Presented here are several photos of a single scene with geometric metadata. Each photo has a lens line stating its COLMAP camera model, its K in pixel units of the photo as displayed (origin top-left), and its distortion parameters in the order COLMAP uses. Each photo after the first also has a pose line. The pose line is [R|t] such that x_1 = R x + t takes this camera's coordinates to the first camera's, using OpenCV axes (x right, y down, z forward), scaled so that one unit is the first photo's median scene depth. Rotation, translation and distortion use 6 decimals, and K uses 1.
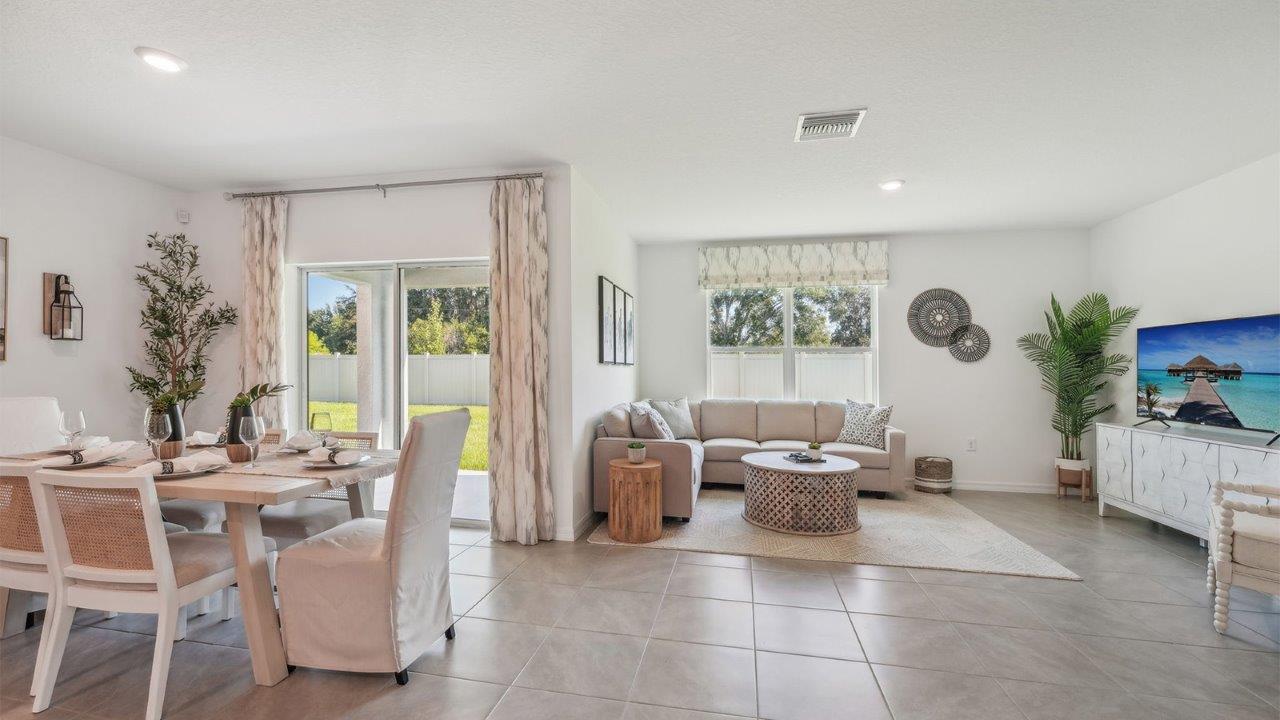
lens RADIAL K [[522.3, 0, 620.1], [0, 522.3, 373.5], [0, 0, 1]] dist [-0.000838, 0.000523]
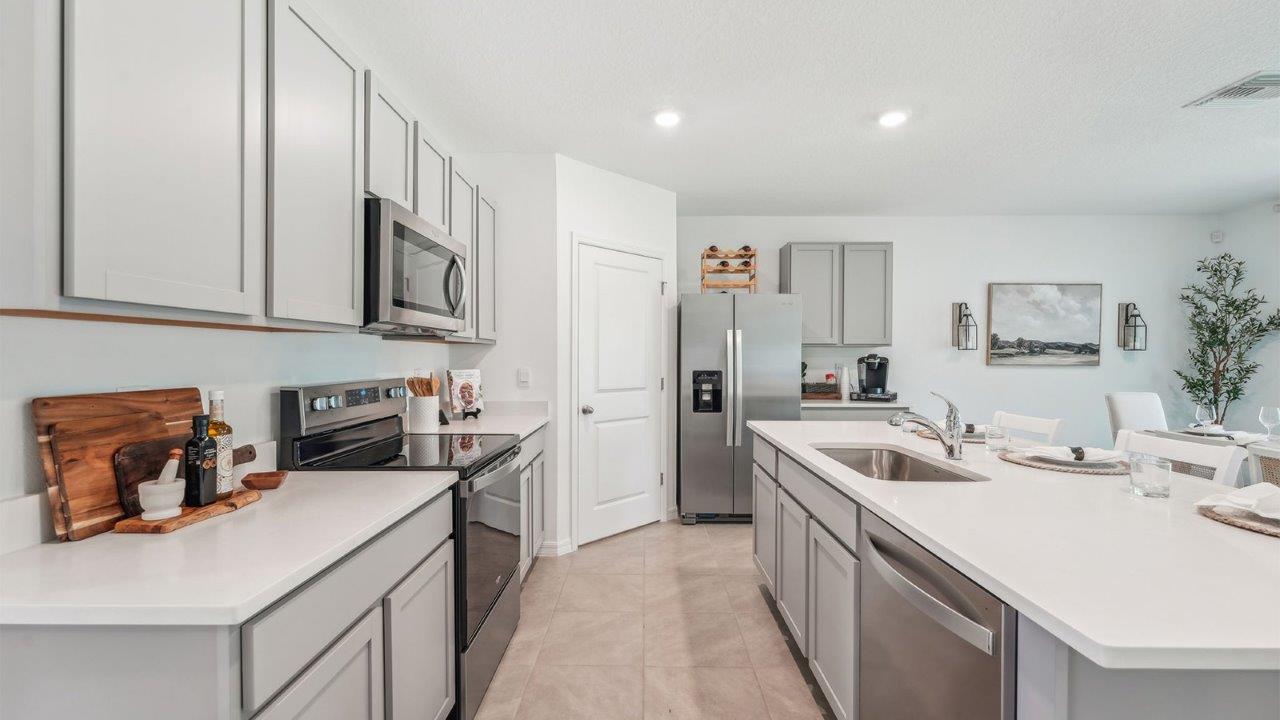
lens RADIAL K [[522.3, 0, 636.1], [0, 522.3, 359.2], [0, 0, 1]] dist [-0.000838, 0.000523]
pose [[0.210974, 0.000290, -0.977492, 0.001035], [-0.010911, 0.999938, -0.002058, -0.020896], [0.977431, 0.011100, 0.210964, -0.483569]]
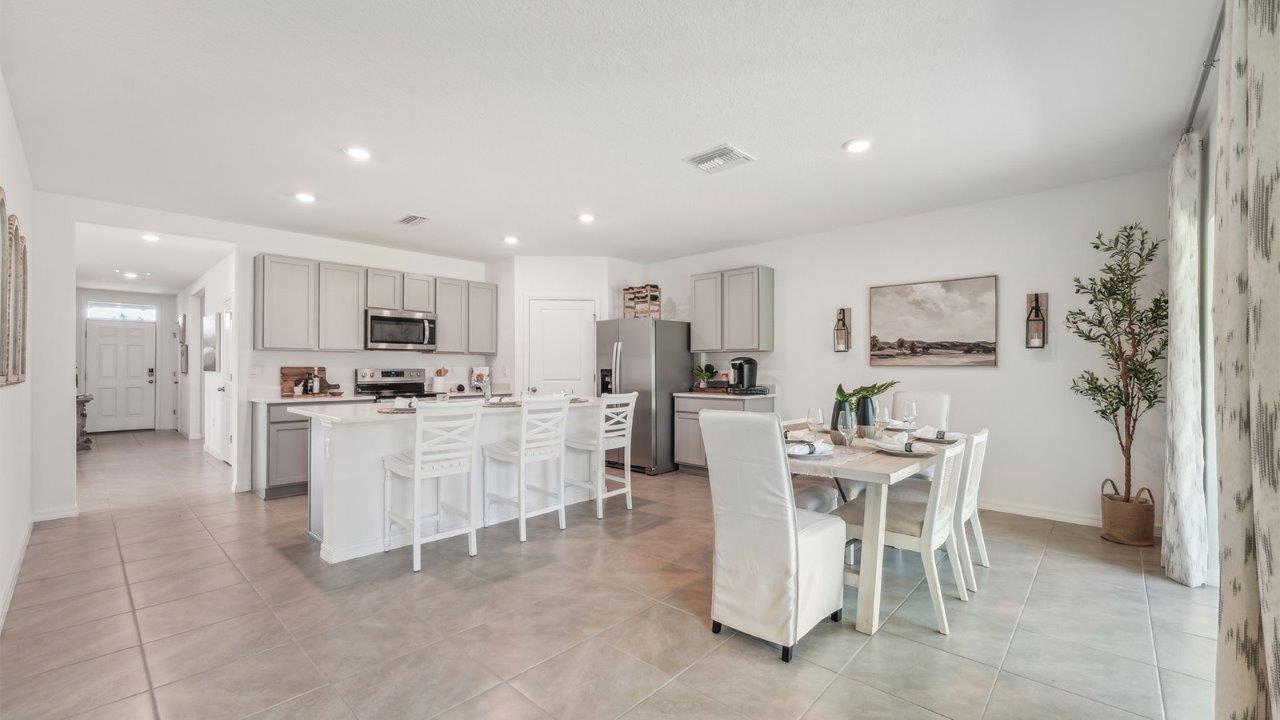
lens RADIAL K [[522.3, 0, 636.8], [0, 522.3, 364.5], [0, 0, 1]] dist [-0.000838, 0.000523]
pose [[-0.507089, -0.009499, -0.861841, 0.353415], [-0.011746, 0.999923, -0.004110, -0.010601], [0.861814, 0.008039, -0.507161, 0.700033]]
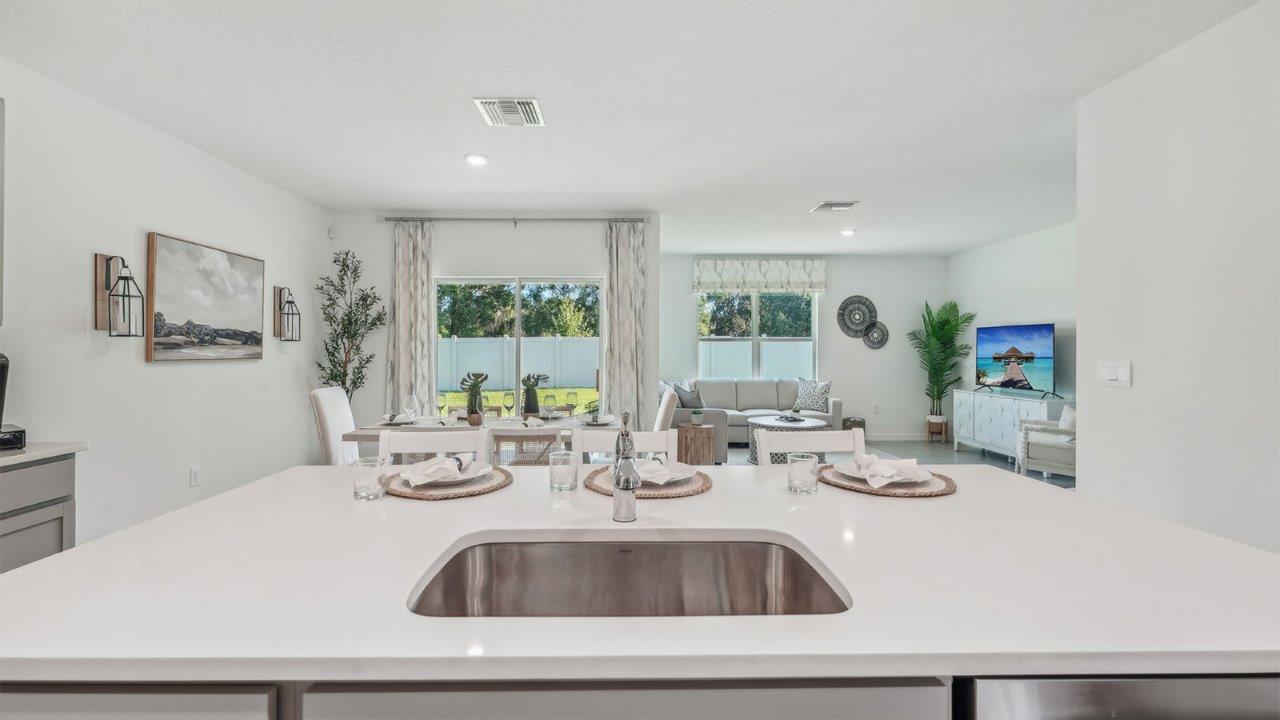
lens RADIAL K [[548.5, 0, 637.9], [0, 548.5, 361.4], [0, 0, 1]] dist [-0.009787, 0.000190]
pose [[0.965199, -0.012678, 0.261209, -0.518294], [0.009279, 0.999856, 0.014242, -0.023295], [-0.261352, -0.011323, 0.965177, -0.388705]]
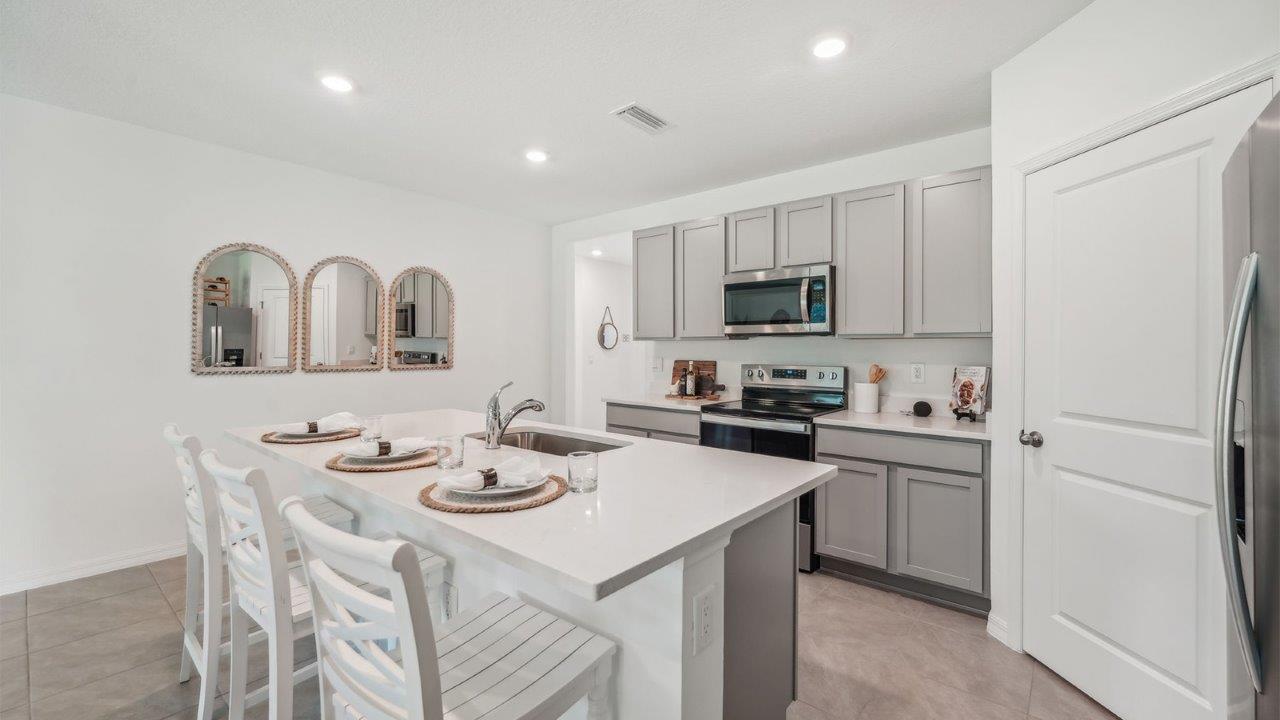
lens RADIAL K [[522.3, 0, 641.1], [0, 522.3, 343.4], [0, 0, 1]] dist [-0.000838, 0.000523]
pose [[-0.887023, -0.004612, 0.461702, -0.755628], [-0.007987, 0.999954, -0.005355, -0.027962], [-0.461656, -0.008438, -0.887019, 0.276069]]
